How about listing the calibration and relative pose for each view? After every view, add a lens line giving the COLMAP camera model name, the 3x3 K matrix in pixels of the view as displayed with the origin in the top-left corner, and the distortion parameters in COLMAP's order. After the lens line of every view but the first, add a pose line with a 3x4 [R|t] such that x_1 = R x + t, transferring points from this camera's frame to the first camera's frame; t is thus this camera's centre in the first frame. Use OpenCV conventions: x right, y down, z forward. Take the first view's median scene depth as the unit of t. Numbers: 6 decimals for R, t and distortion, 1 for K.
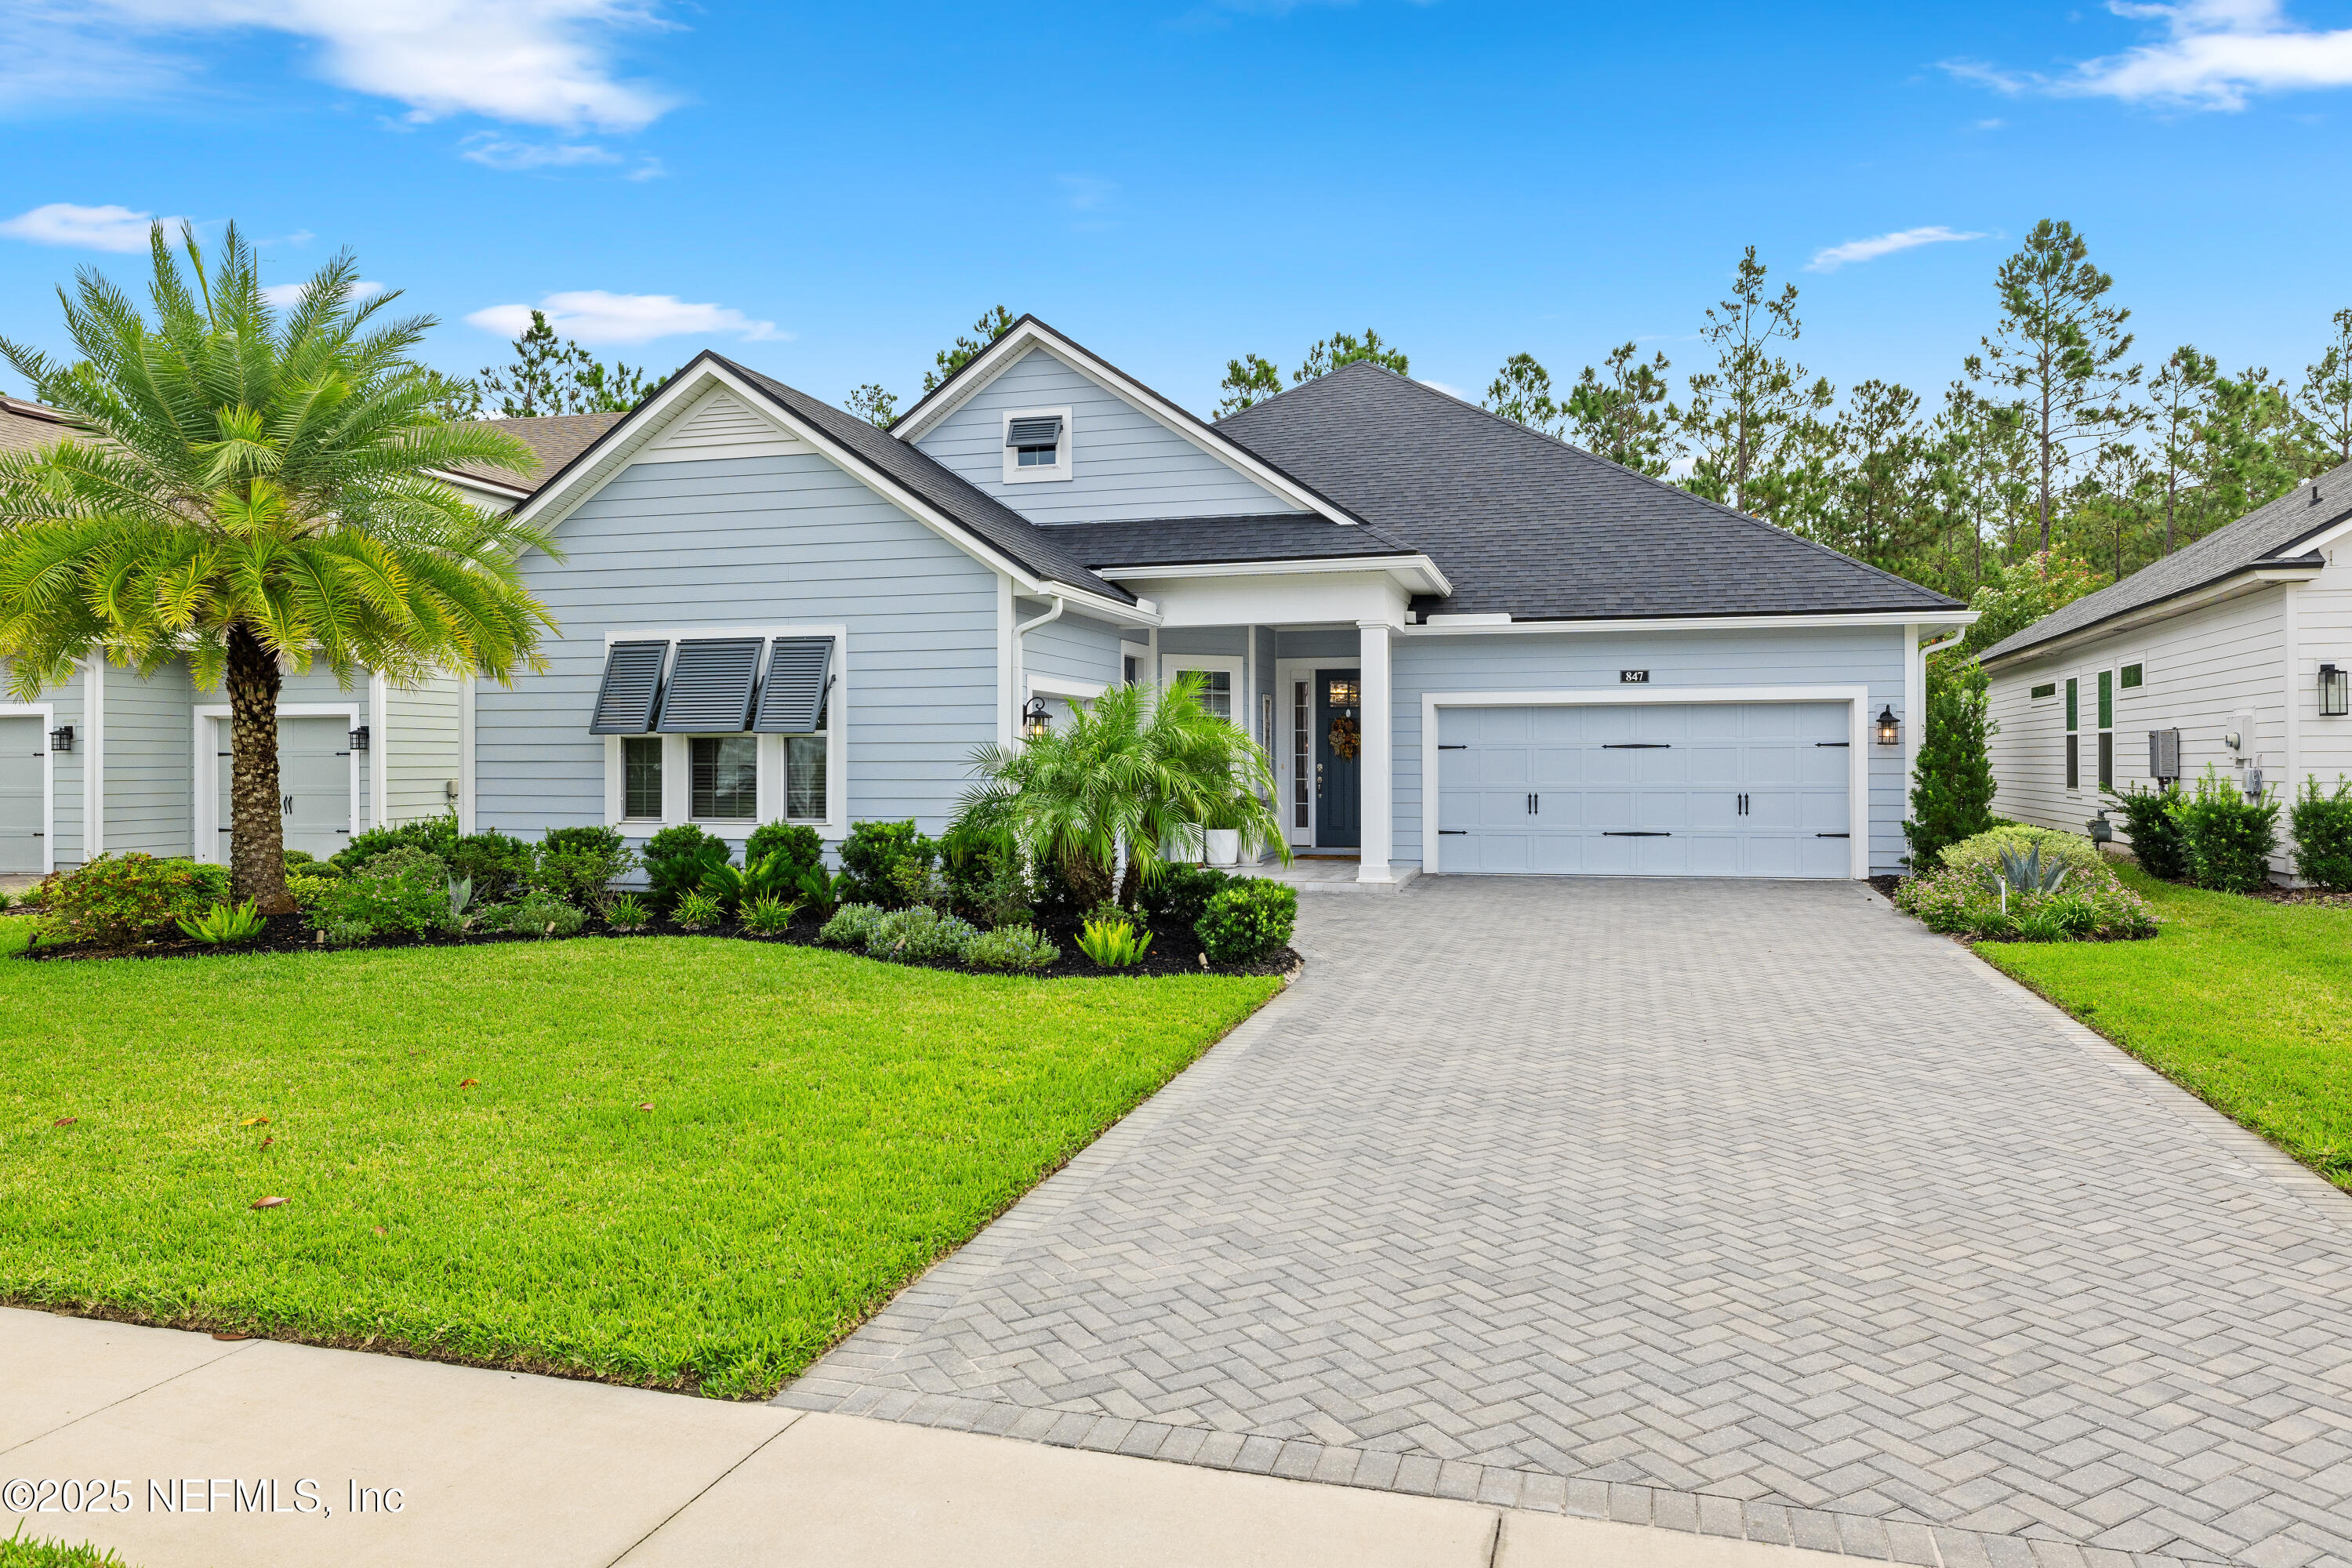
lens RADIAL K [[1531.1, 0, 1176.0], [0, 1531.1, 784.0], [0, 0, 1]] dist [0.006212, -0.004209]
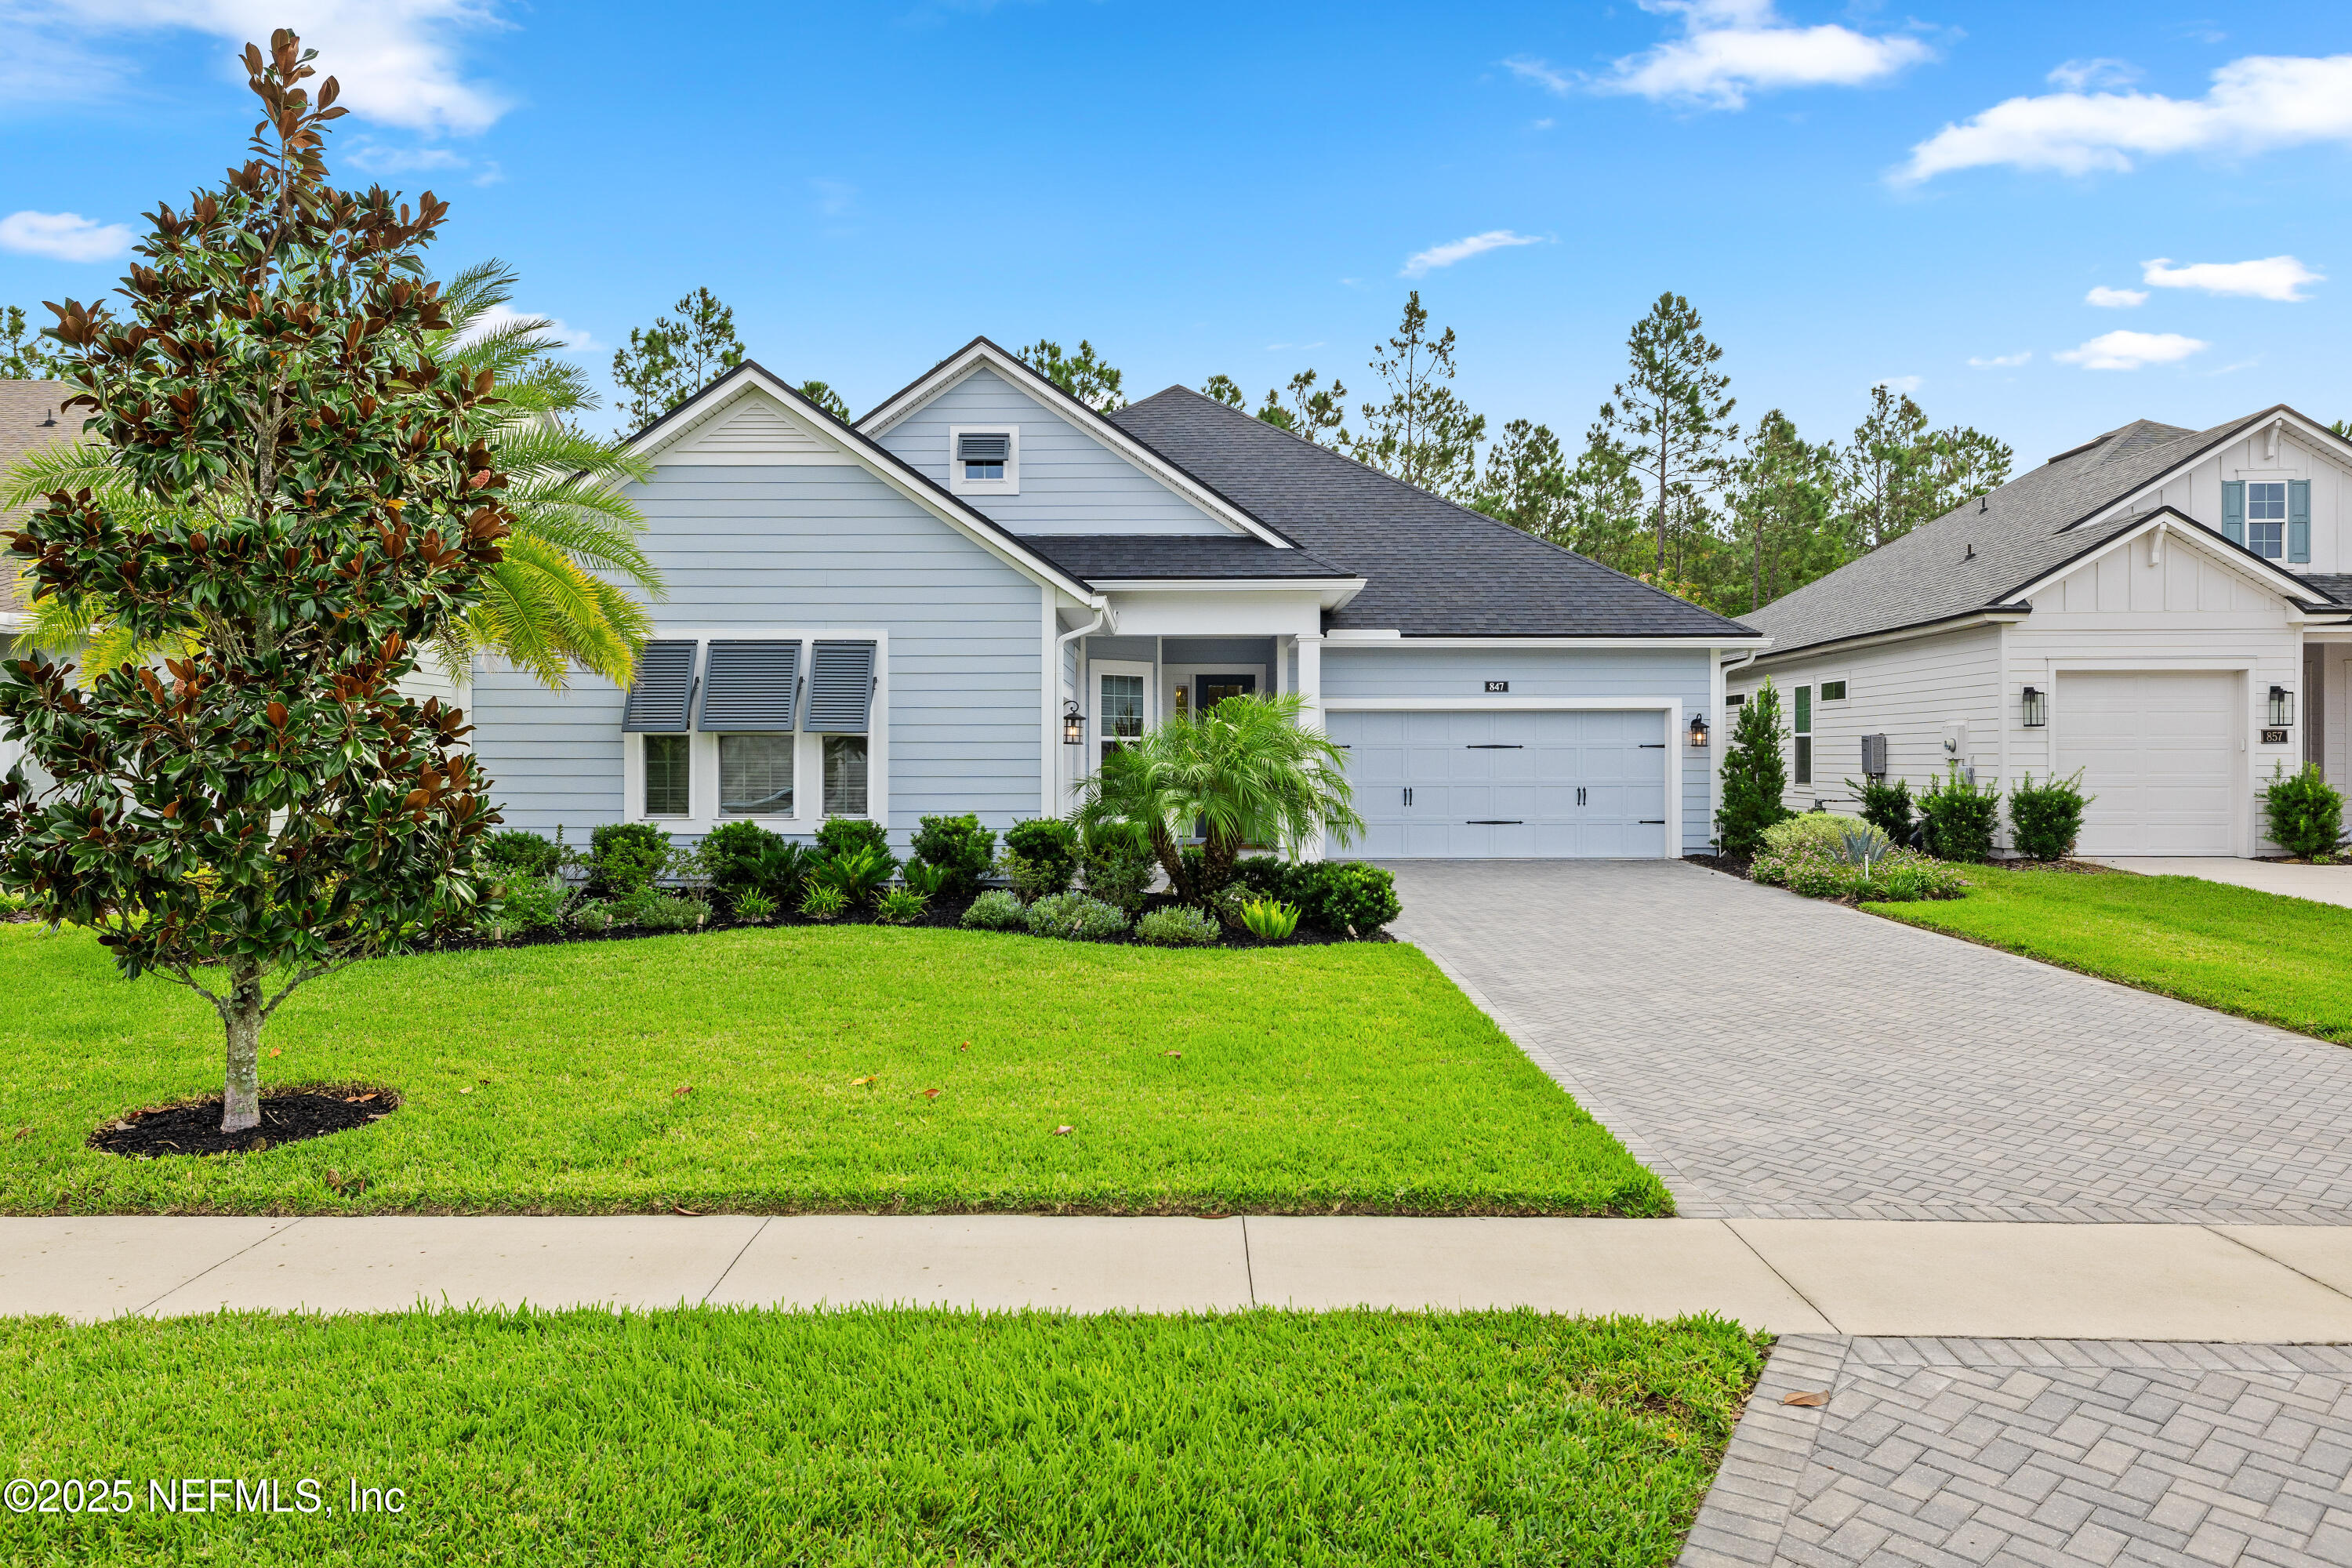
lens RADIAL K [[1531.1, 0, 1176.0], [0, 1531.1, 784.0], [0, 0, 1]] dist [0.006212, -0.004209]
pose [[0.964208, -0.002465, 0.265135, -0.249641], [0.001465, 0.999991, 0.003971, -0.001365], [-0.265142, -0.003441, 0.964203, -0.056793]]
